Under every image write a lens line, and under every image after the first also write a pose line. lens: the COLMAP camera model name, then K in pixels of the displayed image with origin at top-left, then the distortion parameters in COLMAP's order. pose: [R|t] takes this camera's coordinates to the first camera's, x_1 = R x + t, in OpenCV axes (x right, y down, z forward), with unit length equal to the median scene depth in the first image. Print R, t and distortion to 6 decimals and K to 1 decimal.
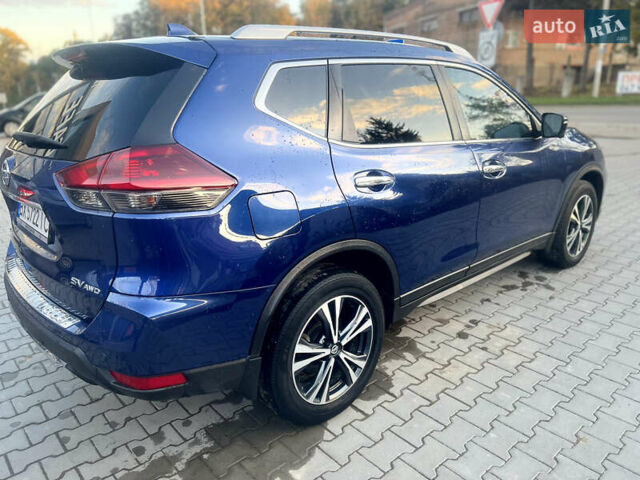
lens RADIAL K [[496.2, 0, 320.0], [0, 496.2, 240.0], [0, 0, 1]] dist [0.066423, -0.070085]
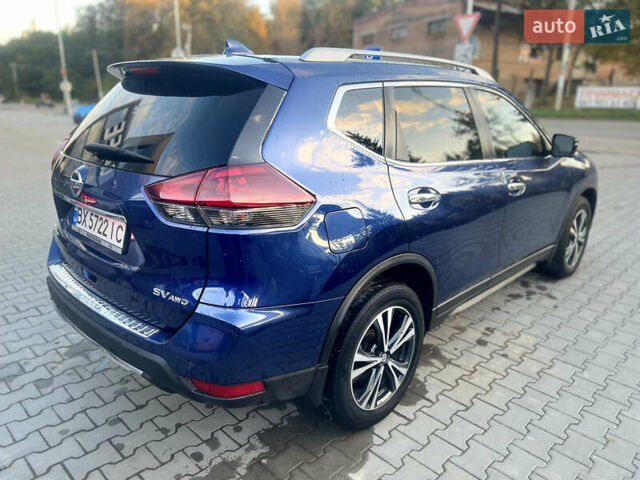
lens RADIAL K [[496.2, 0, 320.0], [0, 496.2, 240.0], [0, 0, 1]] dist [0.066423, -0.070085]
pose [[0.997055, 0.018155, 0.074516, -0.177373], [-0.017909, 0.999832, -0.003964, -0.020020], [-0.074575, 0.002618, 0.997212, -0.035602]]
